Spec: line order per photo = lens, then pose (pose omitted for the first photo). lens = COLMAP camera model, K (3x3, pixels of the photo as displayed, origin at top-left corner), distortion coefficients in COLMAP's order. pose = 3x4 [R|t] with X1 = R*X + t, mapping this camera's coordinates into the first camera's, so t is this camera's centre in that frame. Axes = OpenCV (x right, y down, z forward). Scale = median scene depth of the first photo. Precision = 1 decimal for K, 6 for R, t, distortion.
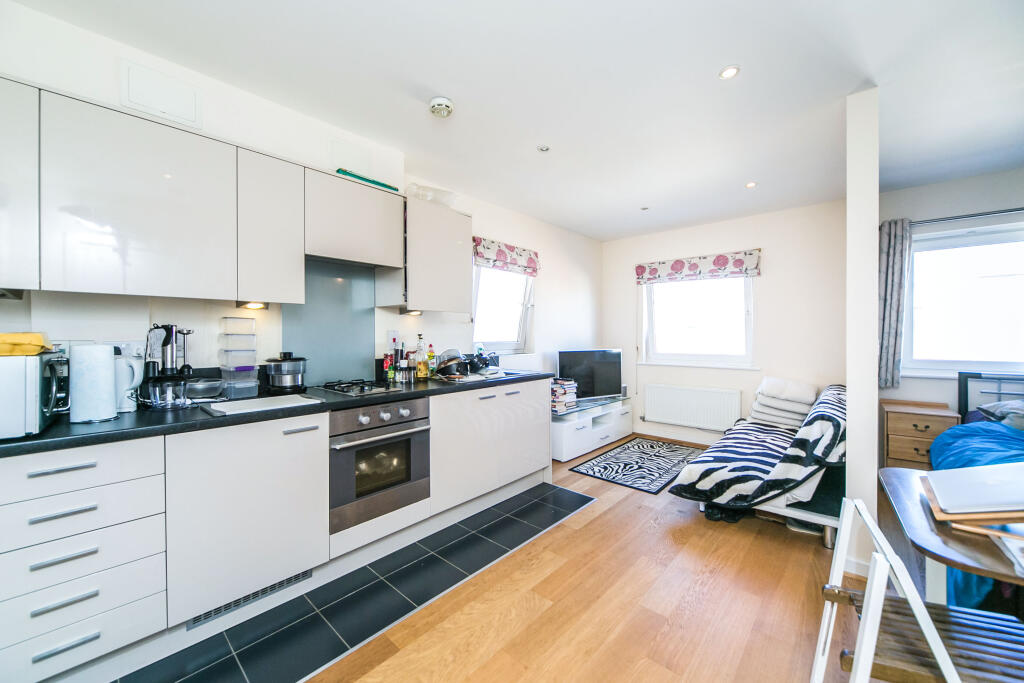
lens RADIAL K [[382.6, 0, 517.8], [0, 382.6, 332.2], [0, 0, 1]] dist [-0.011817, -0.000094]
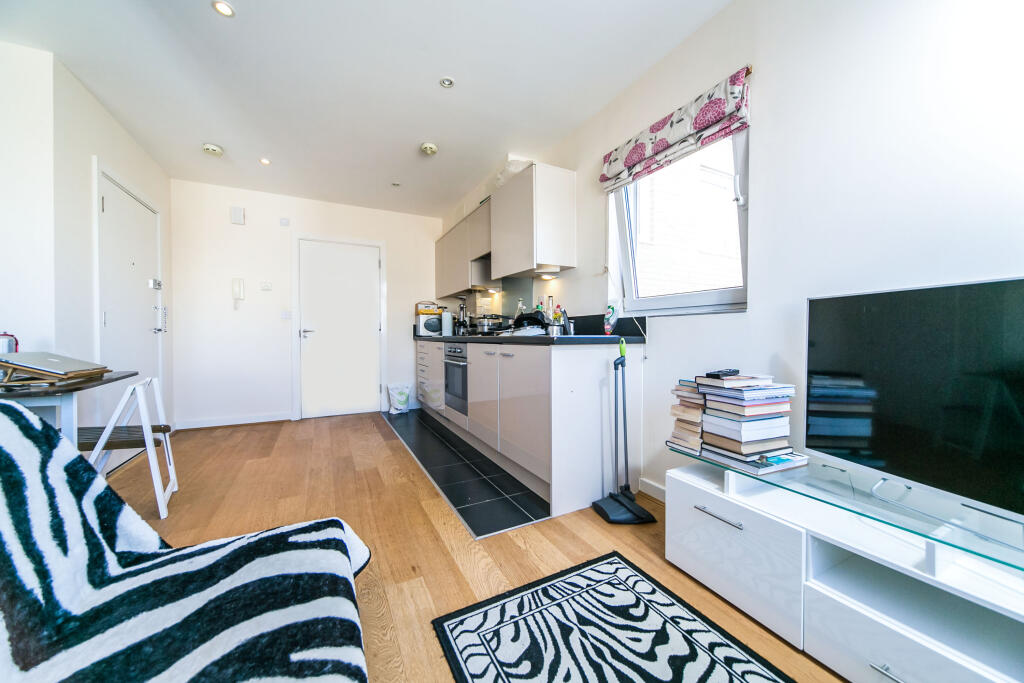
lens RADIAL K [[375.0, 0, 507.3], [0, 375.0, 336.0], [0, 0, 1]] dist [-0.000181, 0.000014]
pose [[-0.387698, 0.001383, -0.921785, 0.613666], [0.011271, 0.999931, -0.003241, 0.095928], [0.921717, -0.011646, -0.387687, 1.066637]]
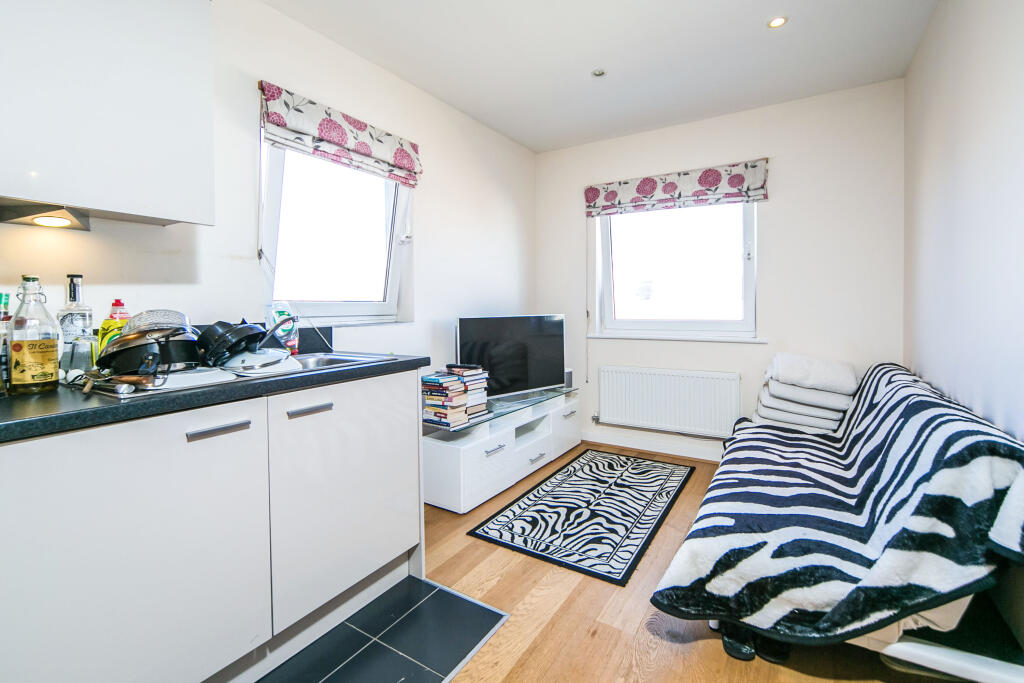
lens RADIAL K [[441.3, 0, 531.2], [0, 441.3, 310.7], [0, 0, 1]] dist [0.002905, 0.000277]
pose [[0.984640, -0.009724, 0.174327, 0.117483], [0.006498, 0.999797, 0.019069, 0.031491], [-0.174477, -0.017643, 0.984503, 0.373095]]
